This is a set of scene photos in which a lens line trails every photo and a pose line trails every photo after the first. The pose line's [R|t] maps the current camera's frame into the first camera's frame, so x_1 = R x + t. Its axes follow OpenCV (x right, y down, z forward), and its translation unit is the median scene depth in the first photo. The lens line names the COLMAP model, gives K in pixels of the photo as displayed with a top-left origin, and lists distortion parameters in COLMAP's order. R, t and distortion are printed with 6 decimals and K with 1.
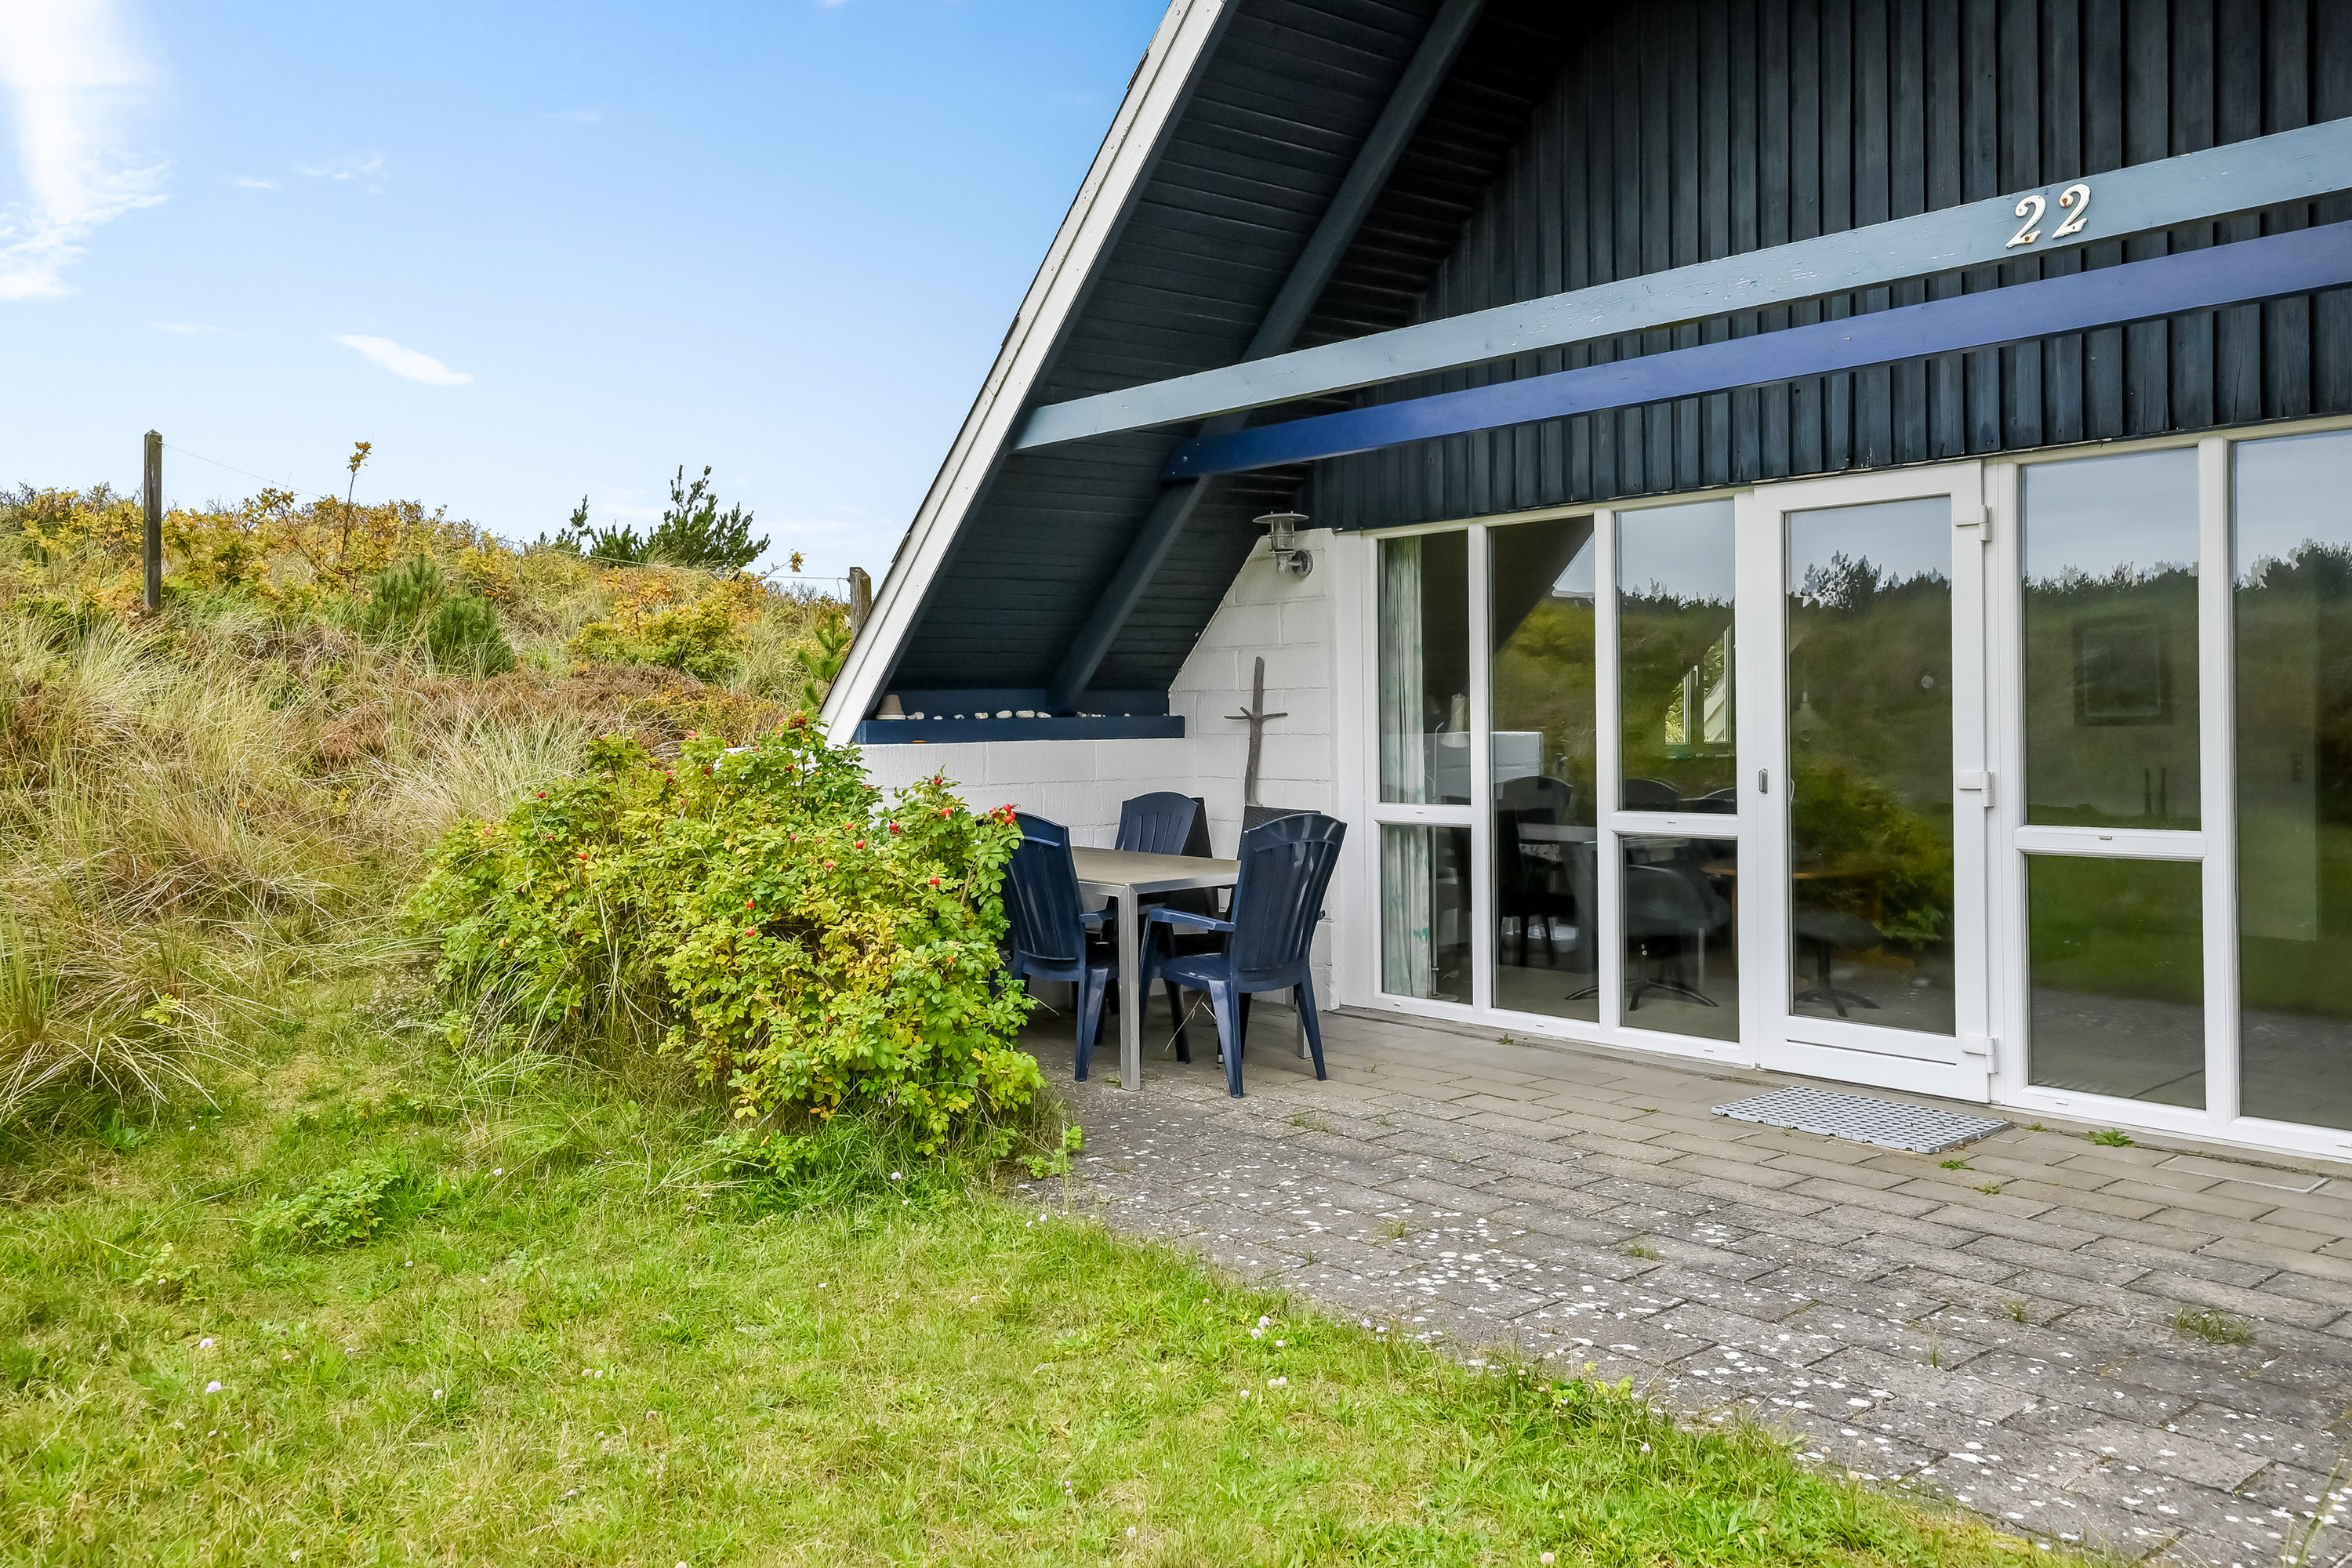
lens RADIAL K [[1756.8, 0, 1176.0], [0, 1756.8, 784.0], [0, 0, 1]] dist [0.026531, 0.003710]
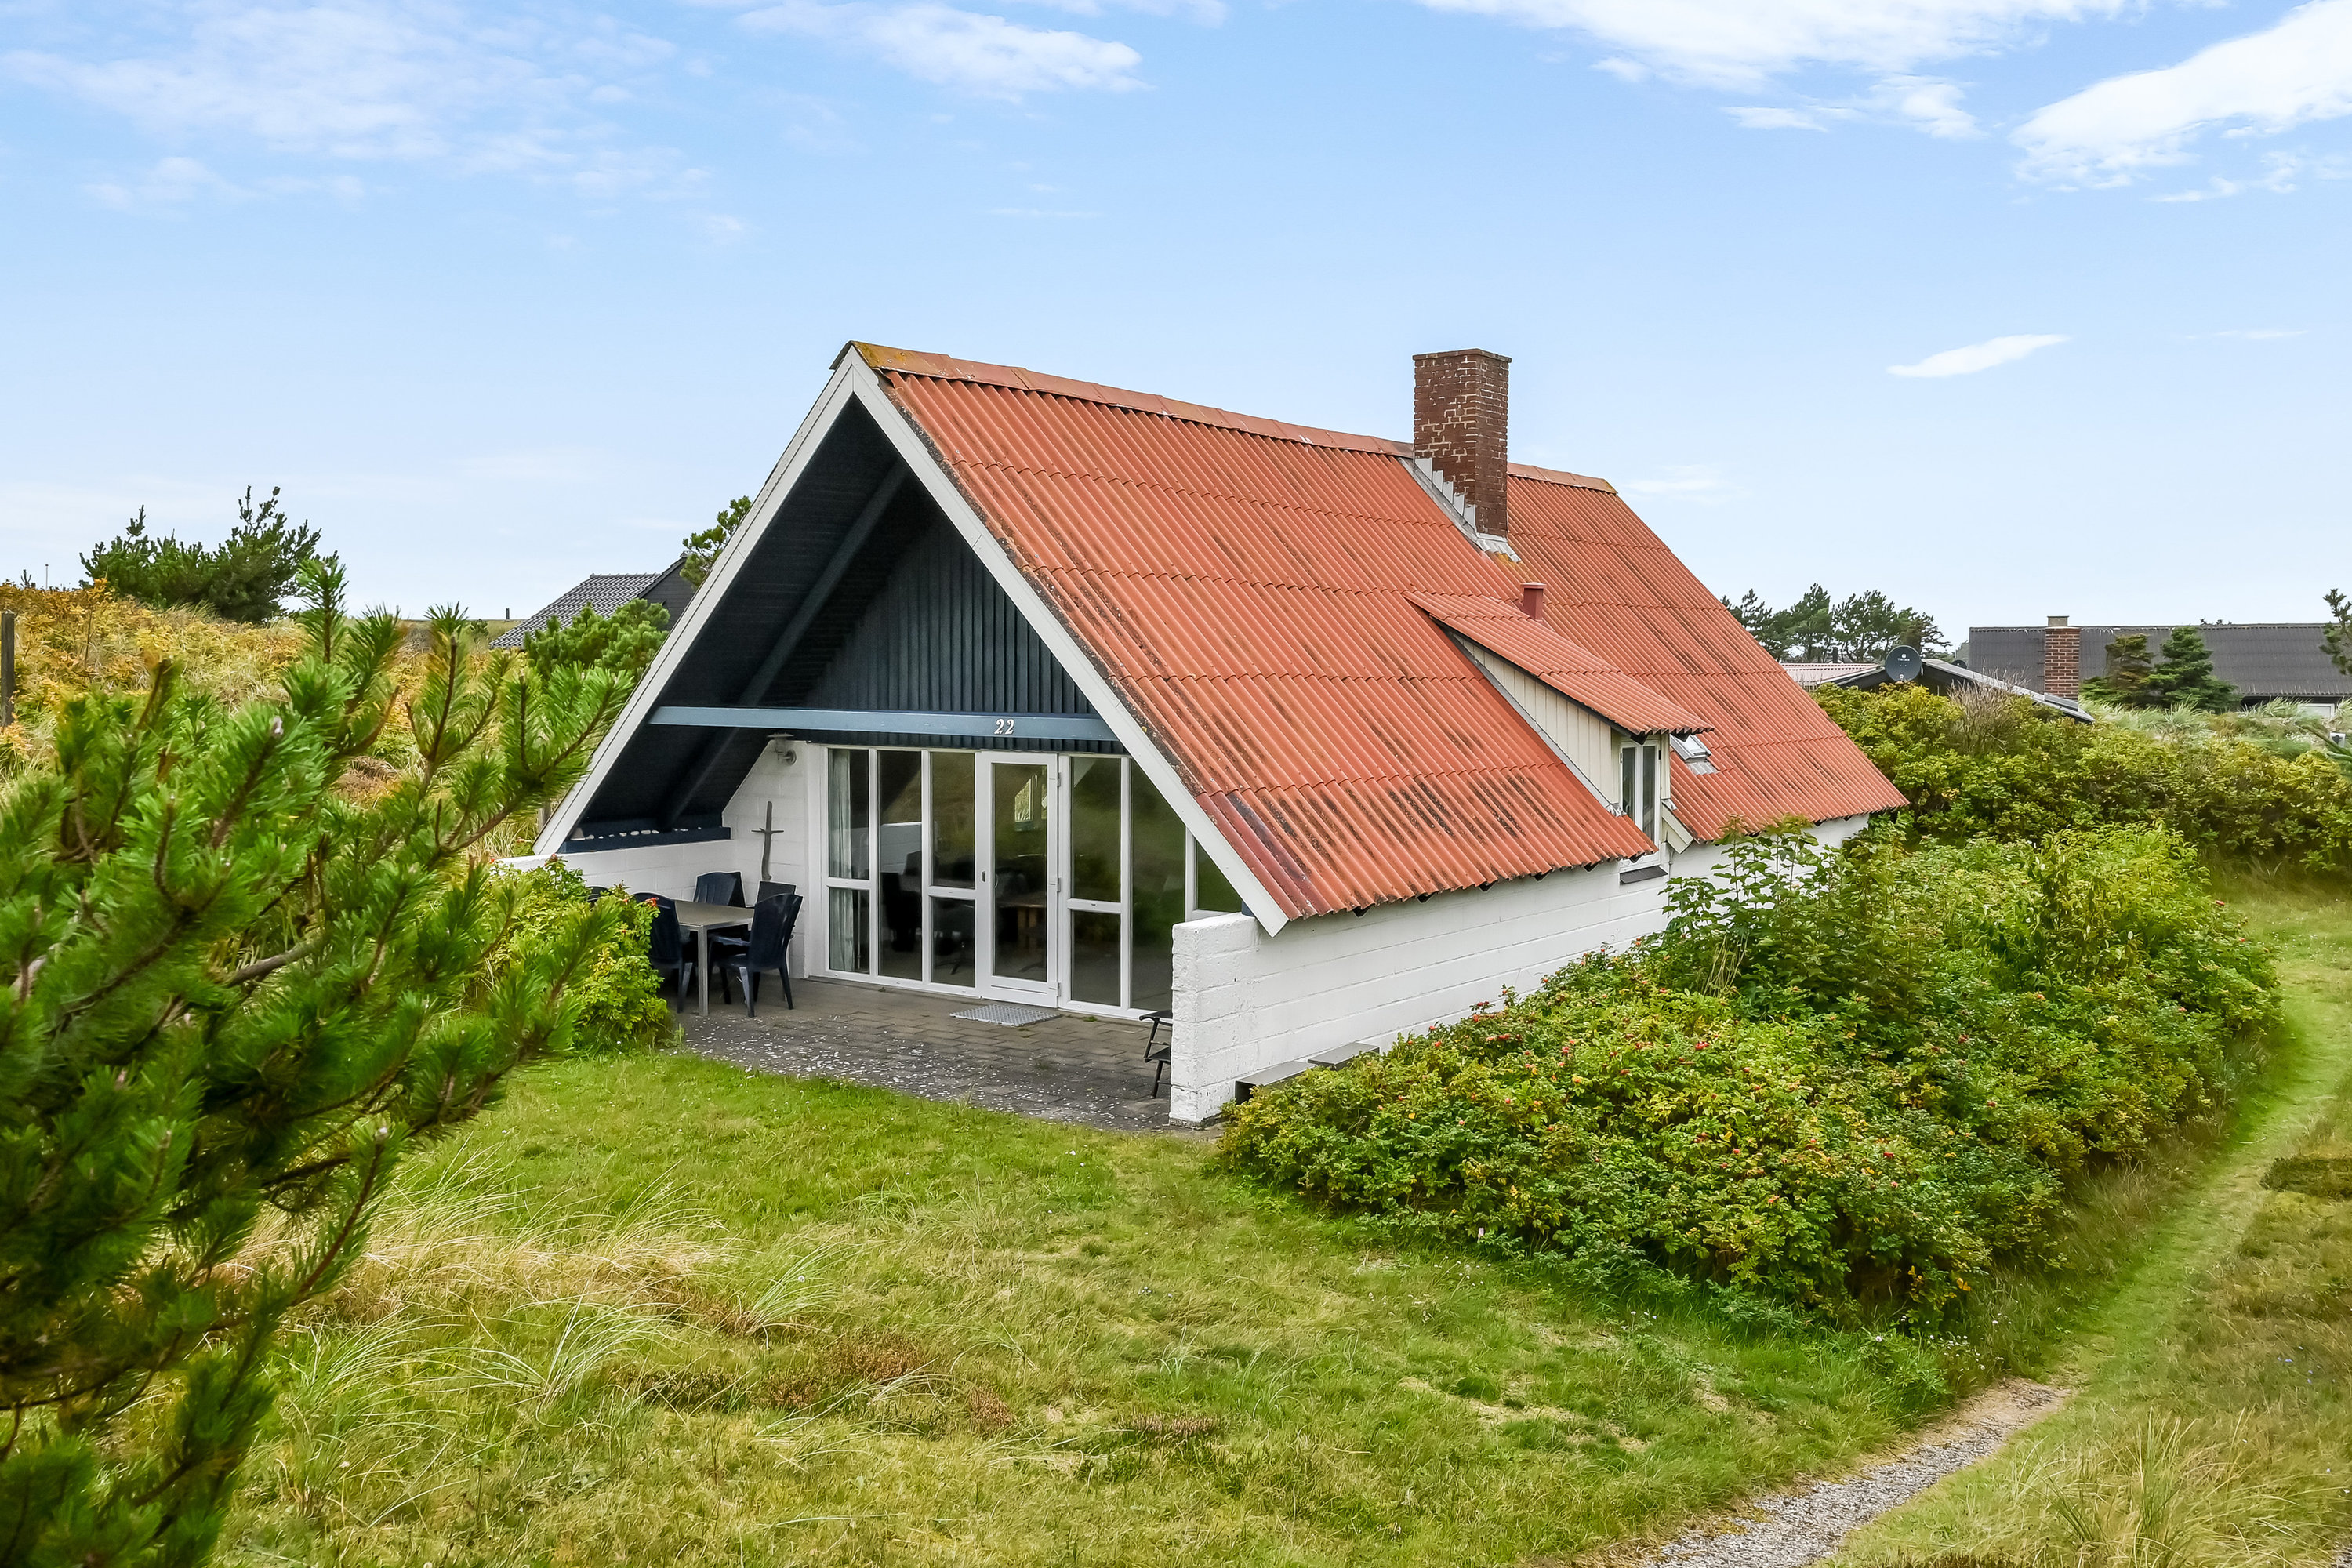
lens RADIAL K [[1756.8, 0, 1176.0], [0, 1756.8, 784.0], [0, 0, 1]] dist [0.026531, 0.003710]
pose [[0.969651, 0.001902, 0.244485, 0.009367], [-0.006407, 0.999824, 0.017633, -0.173734], [-0.244408, -0.018664, 0.969493, -1.380275]]
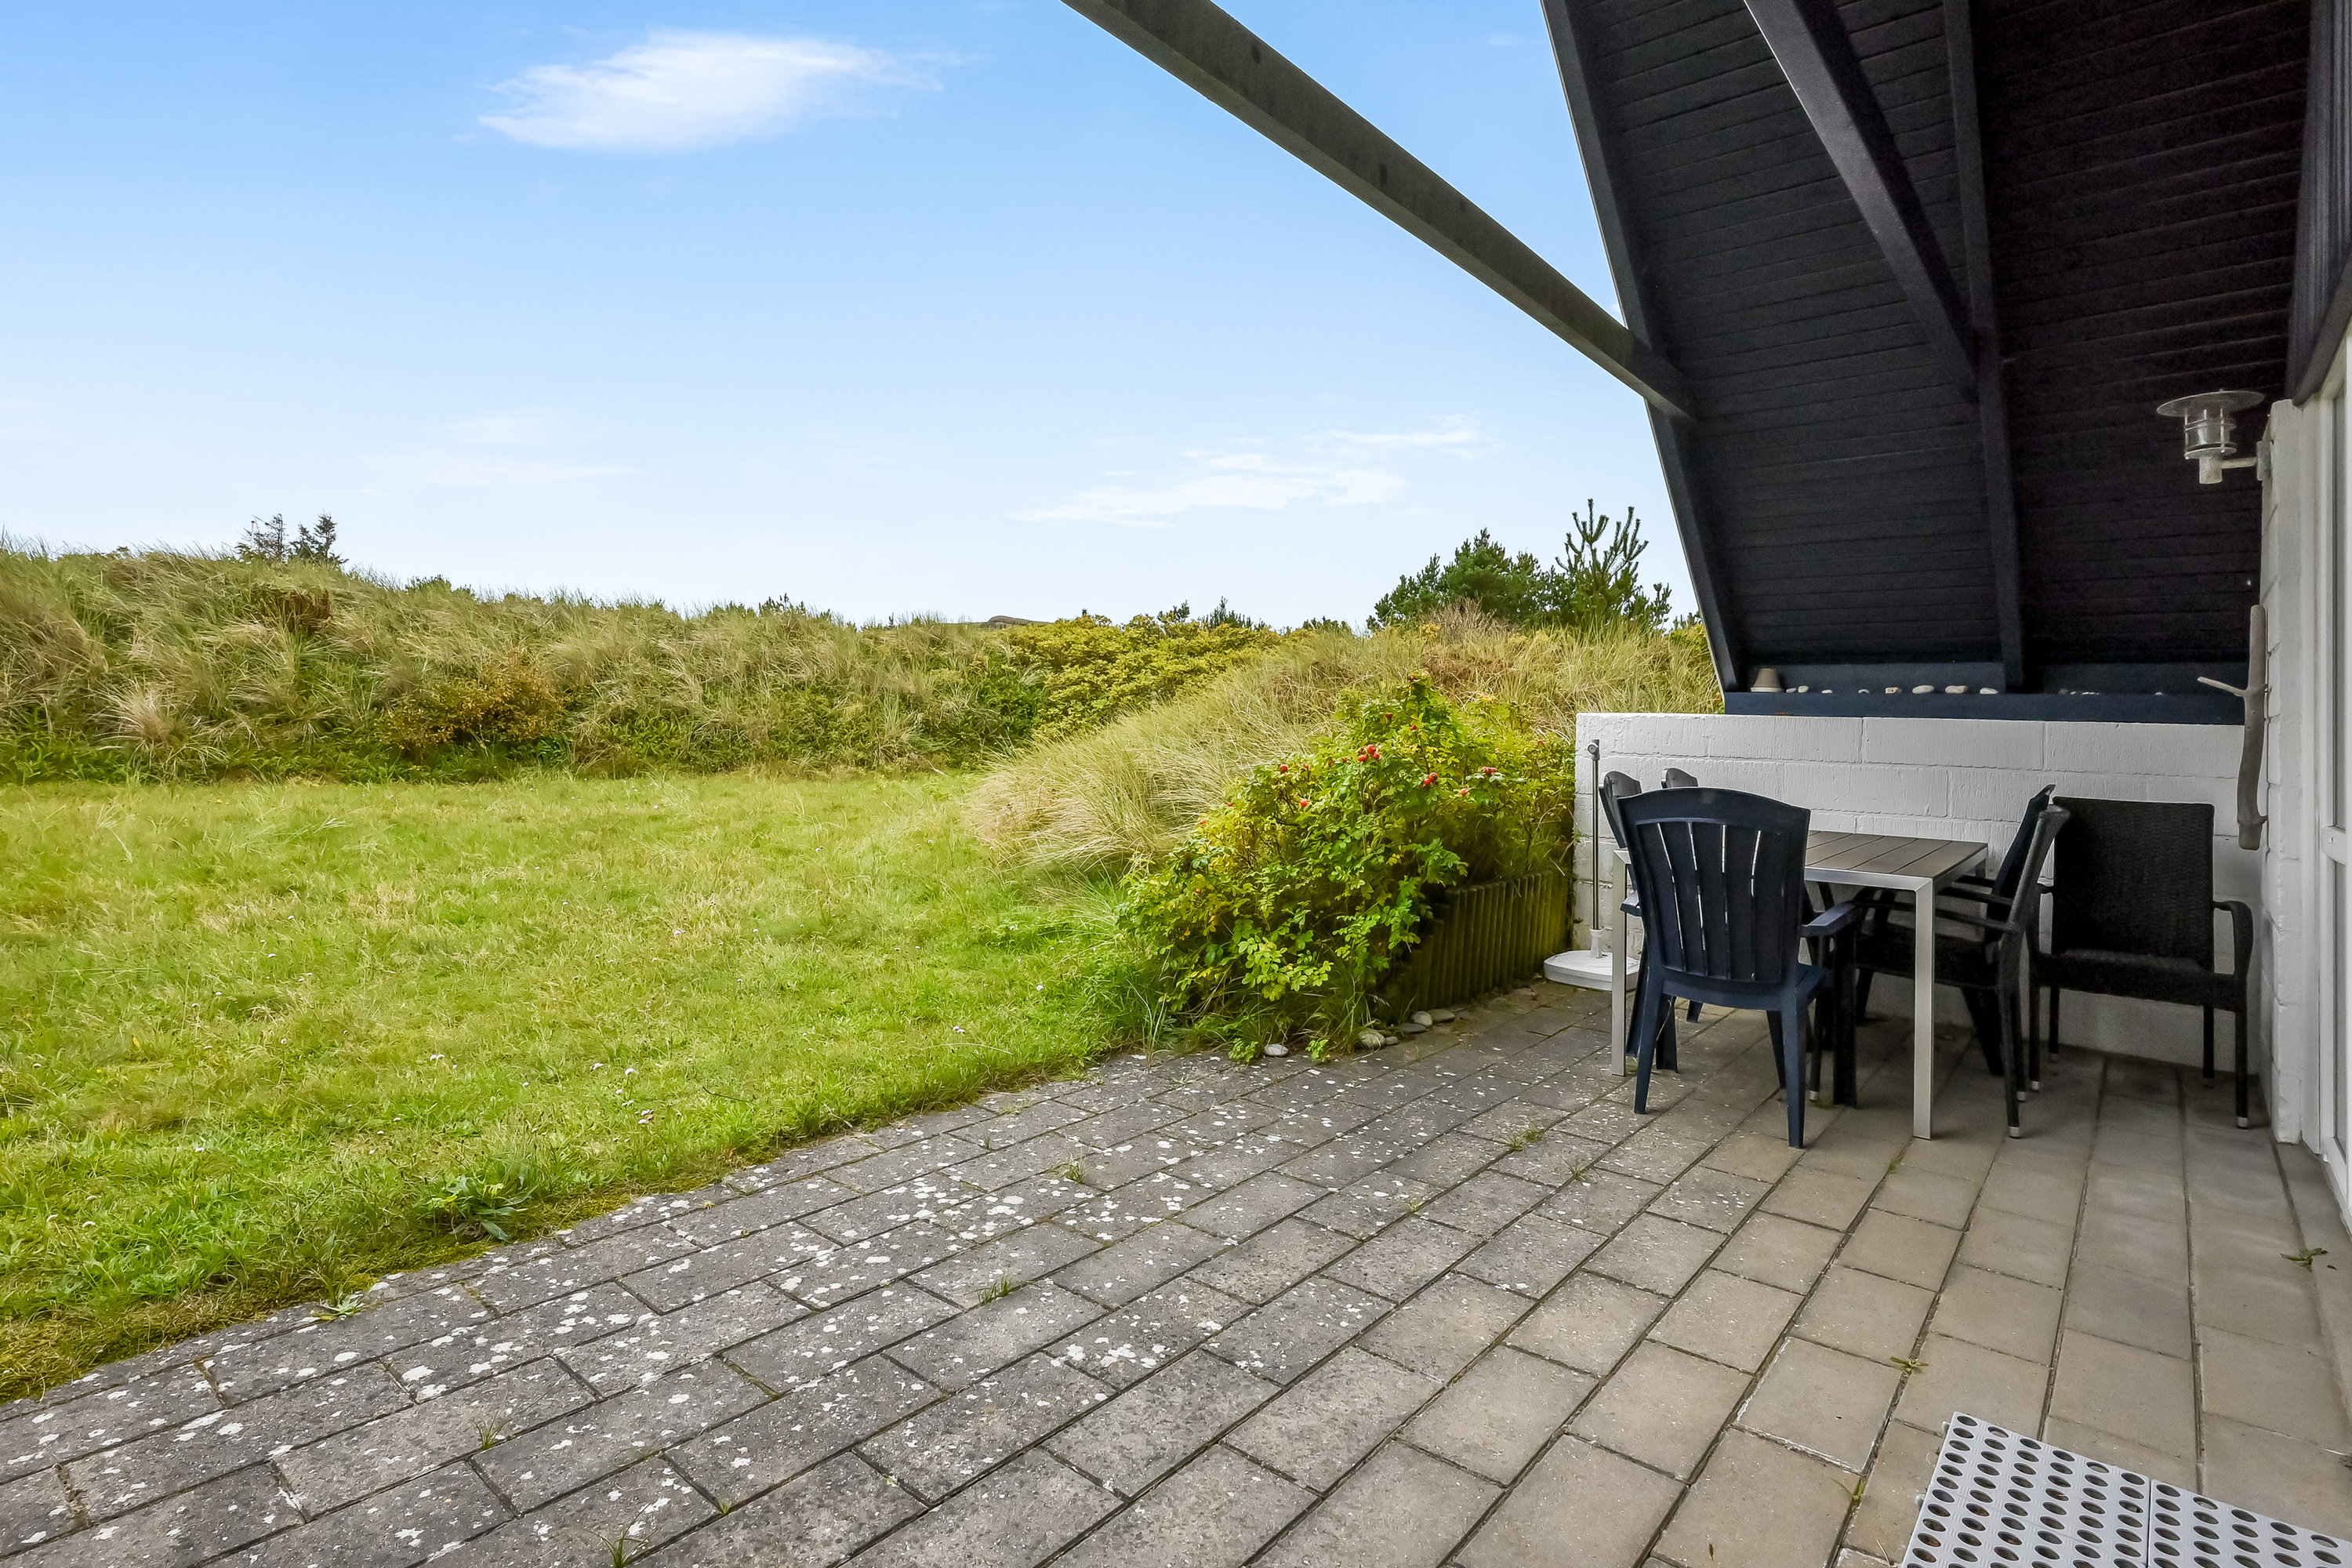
lens RADIAL K [[1139.6, 0, 1176.0], [0, 1139.6, 784.0], [0, 0, 1]] dist [0.000536, 0.000351]
pose [[0.194758, 0.070909, -0.978285, 0.528868], [-0.066186, 0.996060, 0.059021, 0.000059], [0.978616, 0.053254, 0.198684, 0.661730]]
